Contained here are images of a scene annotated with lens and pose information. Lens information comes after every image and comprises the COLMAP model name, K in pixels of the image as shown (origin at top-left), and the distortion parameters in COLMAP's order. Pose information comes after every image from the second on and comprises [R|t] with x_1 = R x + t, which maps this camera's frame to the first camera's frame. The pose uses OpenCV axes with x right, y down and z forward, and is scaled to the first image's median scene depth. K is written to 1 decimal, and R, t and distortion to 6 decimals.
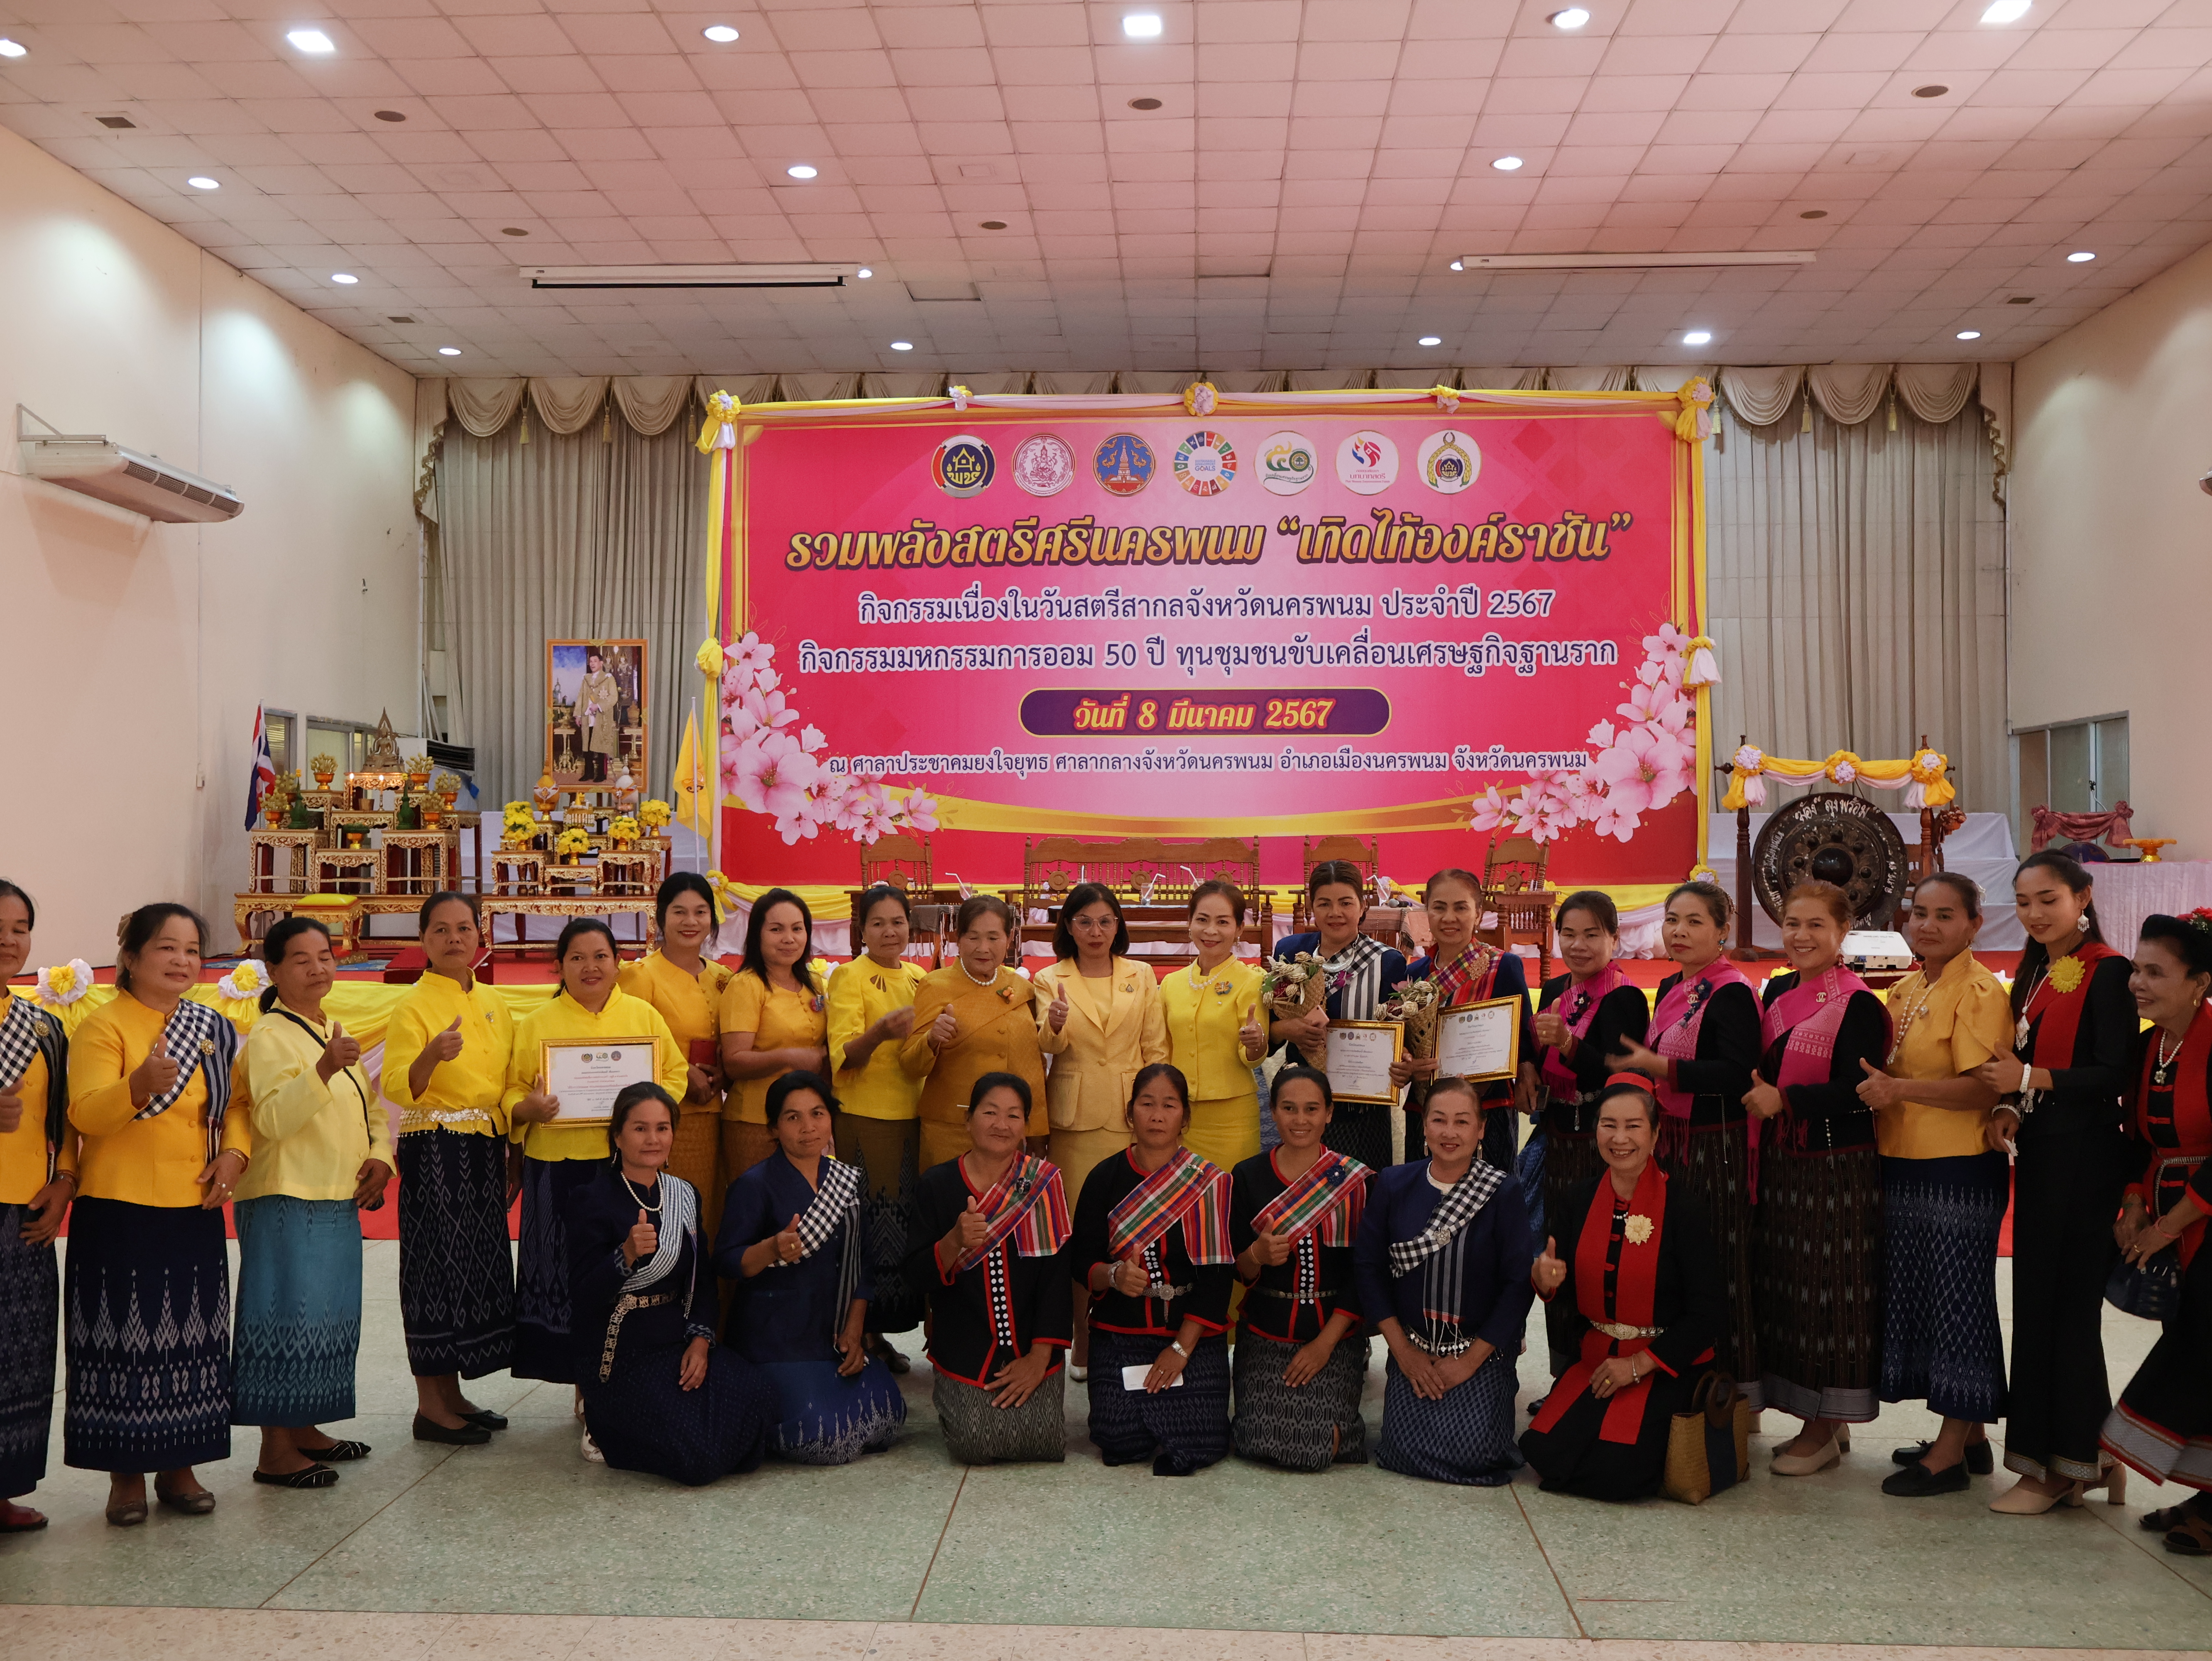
lens RADIAL K [[2059.4, 0, 1100.5], [0, 2059.4, 836.7], [0, 0, 1]] dist [-0.007759, 0.000000]
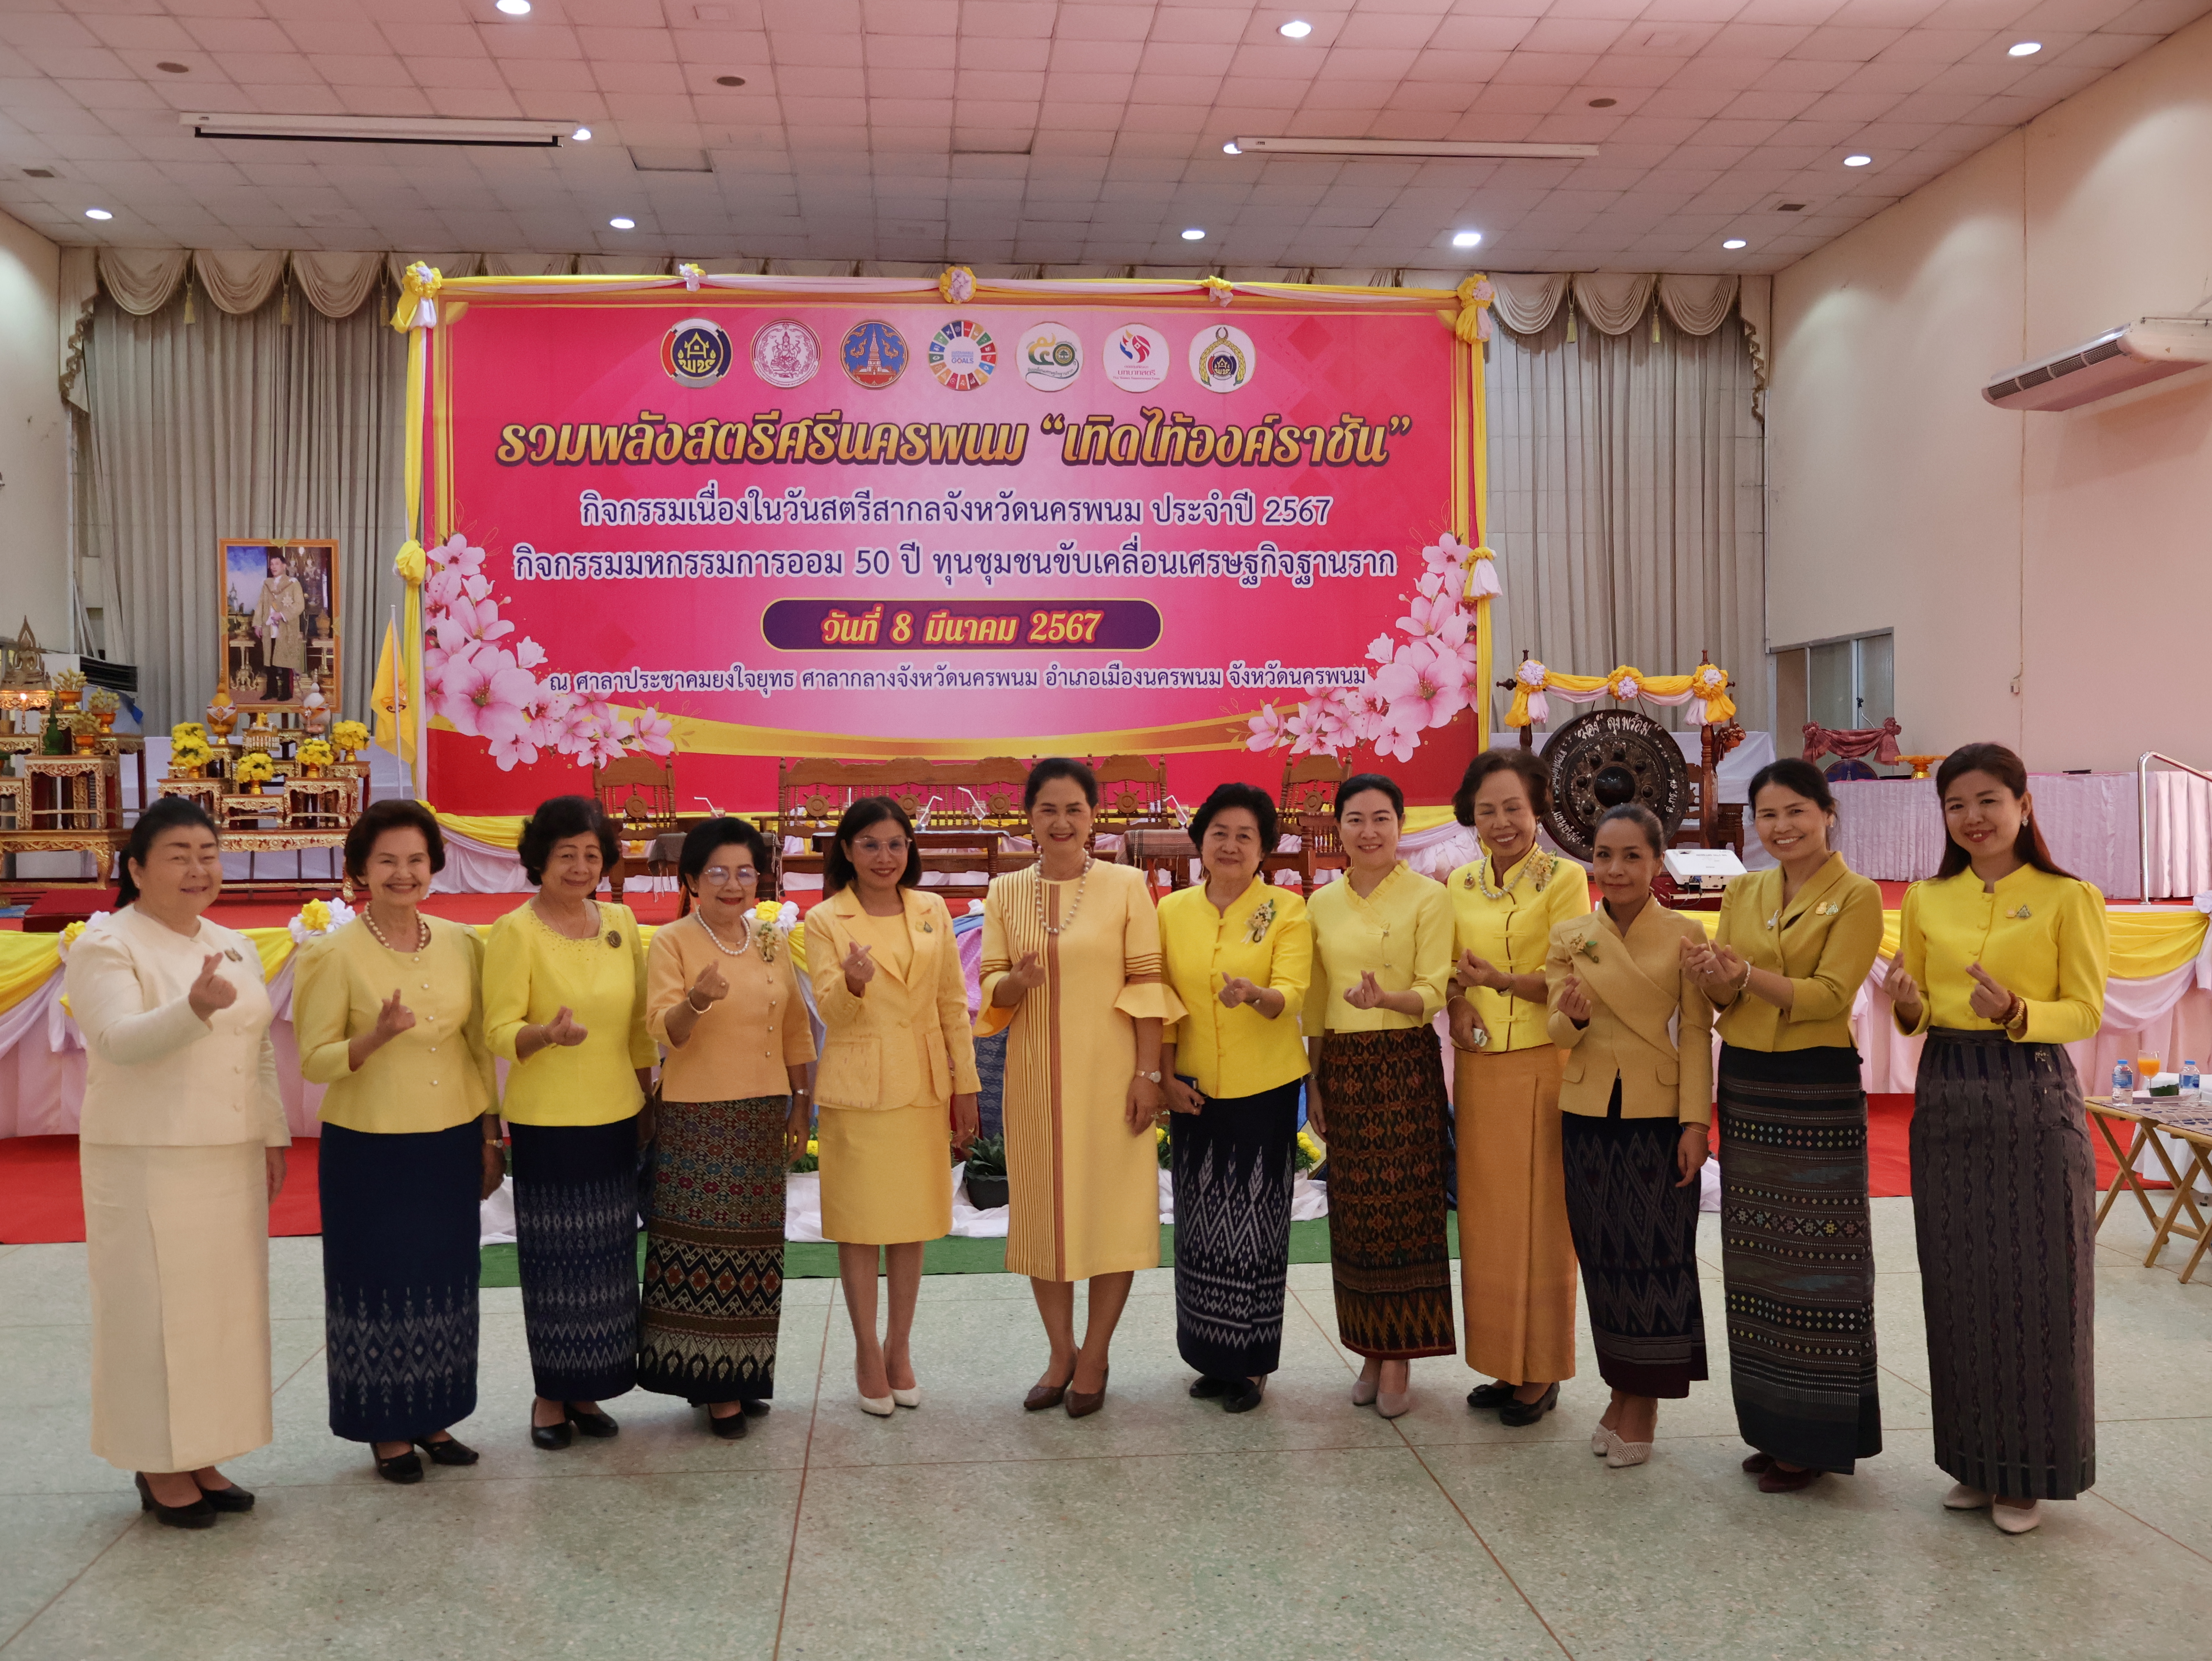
lens RADIAL K [[2059.4, 0, 1102.9], [0, 2059.4, 831.3], [0, 0, 1]] dist [-0.007759, 0.000000]
pose [[0.990149, -0.010367, 0.139631, -0.018113], [0.006172, 0.999517, 0.030445, 0.004724], [-0.139879, -0.029284, 0.989735, 0.069962]]
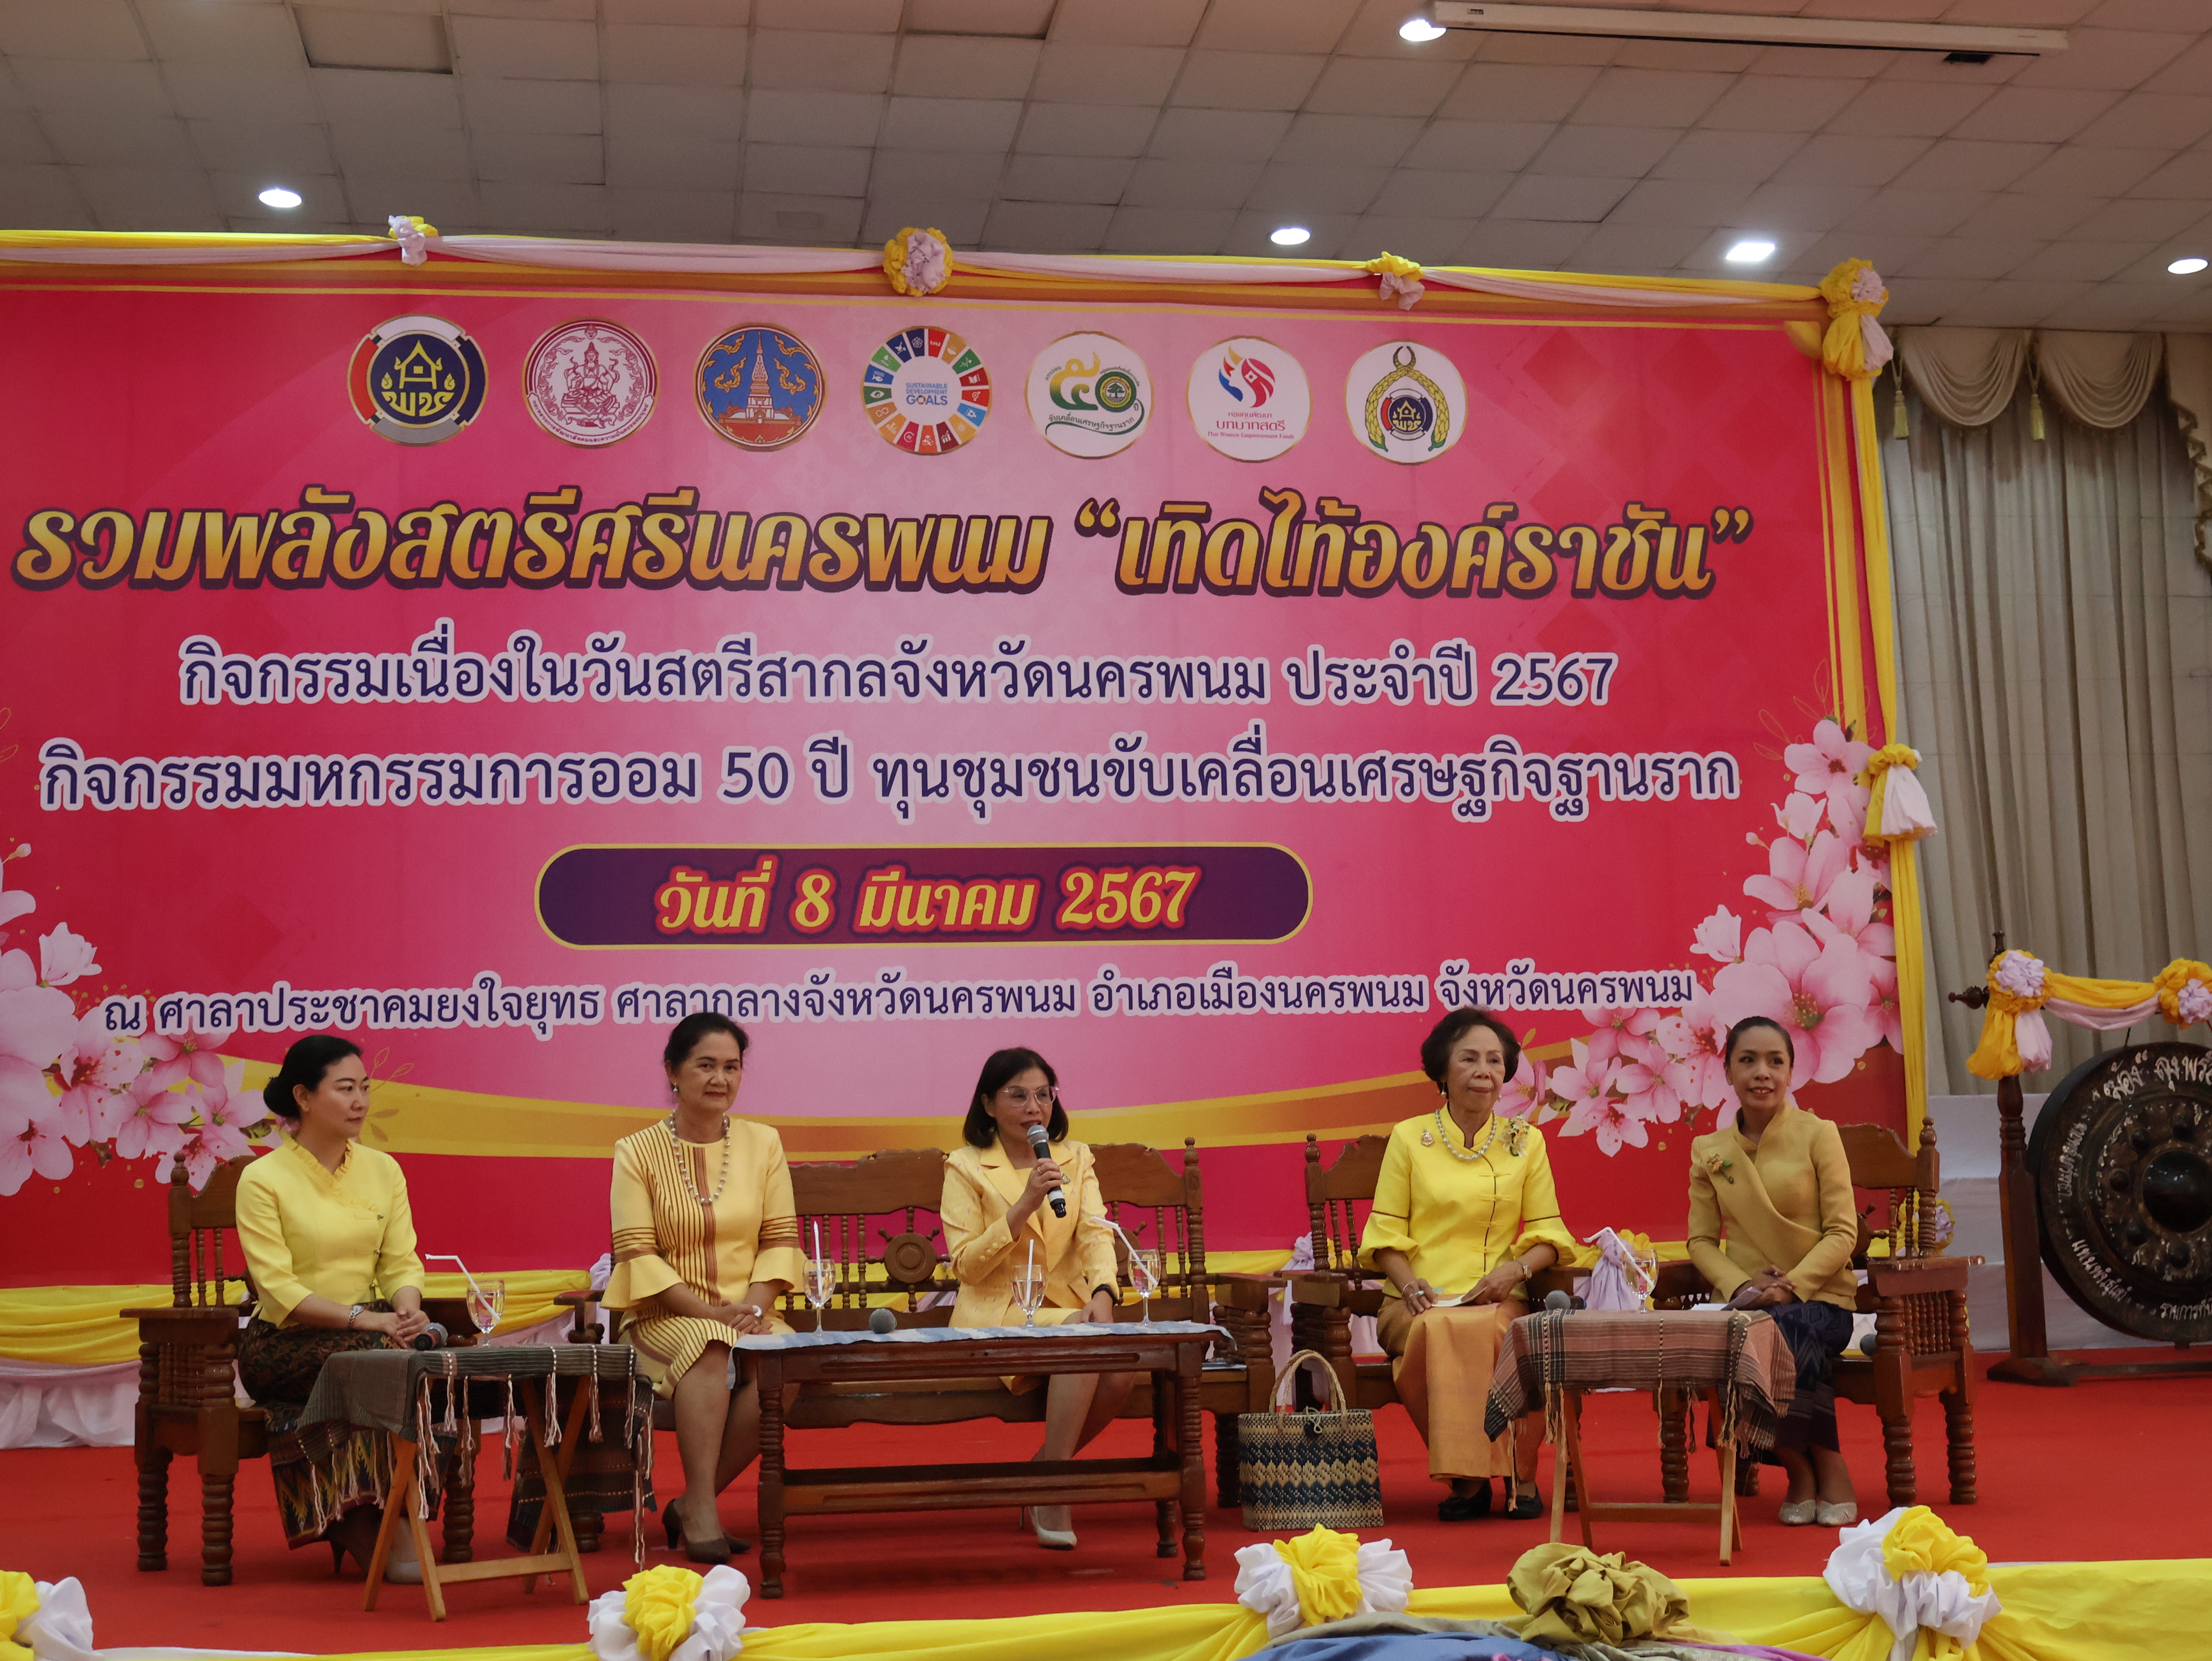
lens RADIAL K [[2719.9, 0, 1103.7], [0, 2719.9, 831.9], [0, 0, 1]] dist [-0.003374, 0.000000]
pose [[0.977733, 0.004387, 0.209806, -0.043460], [0.022544, 0.991800, -0.125794, 0.005383], [-0.208637, 0.127723, 0.969617, 0.378326]]
